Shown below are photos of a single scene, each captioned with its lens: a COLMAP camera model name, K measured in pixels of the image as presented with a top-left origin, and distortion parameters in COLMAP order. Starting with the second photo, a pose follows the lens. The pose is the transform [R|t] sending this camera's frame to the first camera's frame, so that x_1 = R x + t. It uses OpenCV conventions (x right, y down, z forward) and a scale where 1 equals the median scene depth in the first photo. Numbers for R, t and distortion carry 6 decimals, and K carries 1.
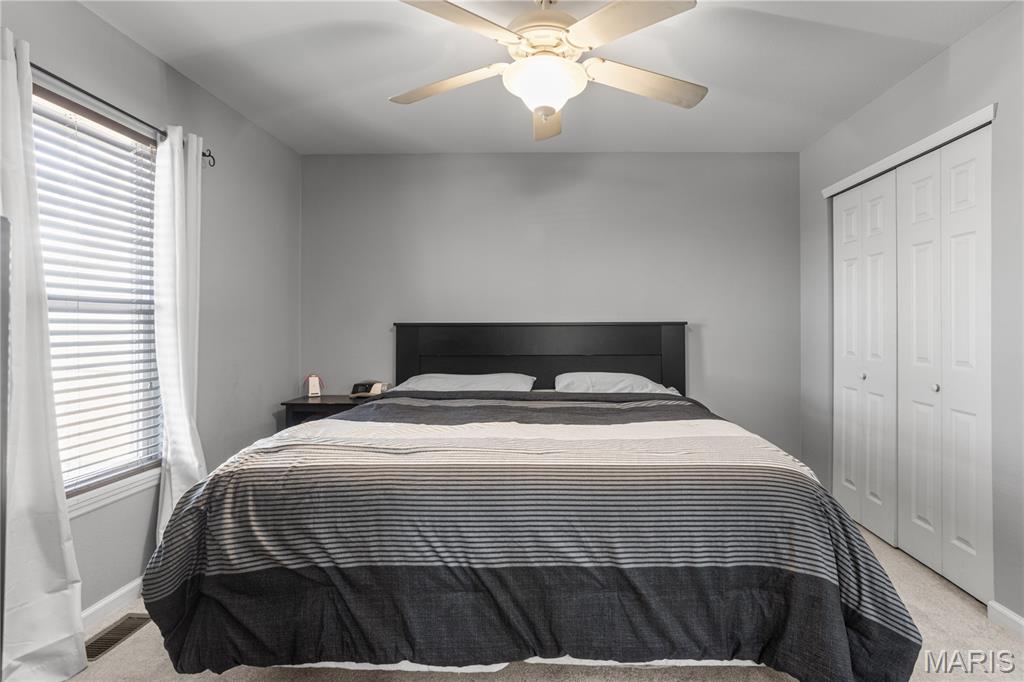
lens RADIAL K [[488.7, 0, 512.8], [0, 488.7, 341.3], [0, 0, 1]] dist [-0.010597, 0.000654]
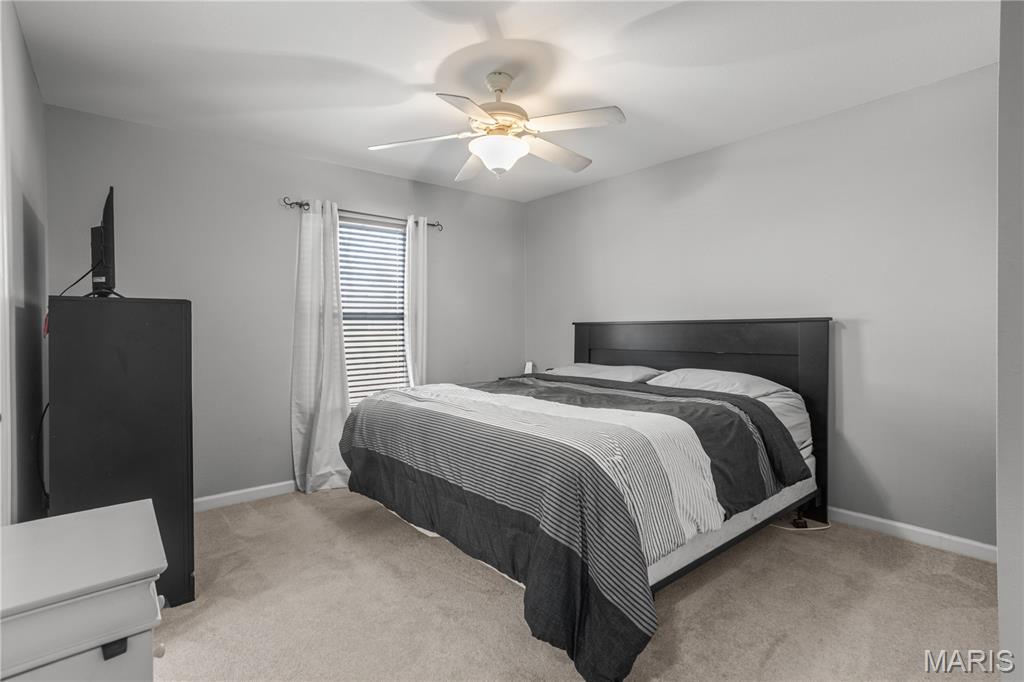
lens RADIAL K [[488.7, 0, 516.2], [0, 488.7, 332.3], [0, 0, 1]] dist [-0.010597, 0.000654]
pose [[0.678324, 0.004196, -0.734751, 0.807477], [-0.015134, 0.999851, -0.008262, 0.001247], [0.734607, 0.016724, 0.678286, 0.059247]]
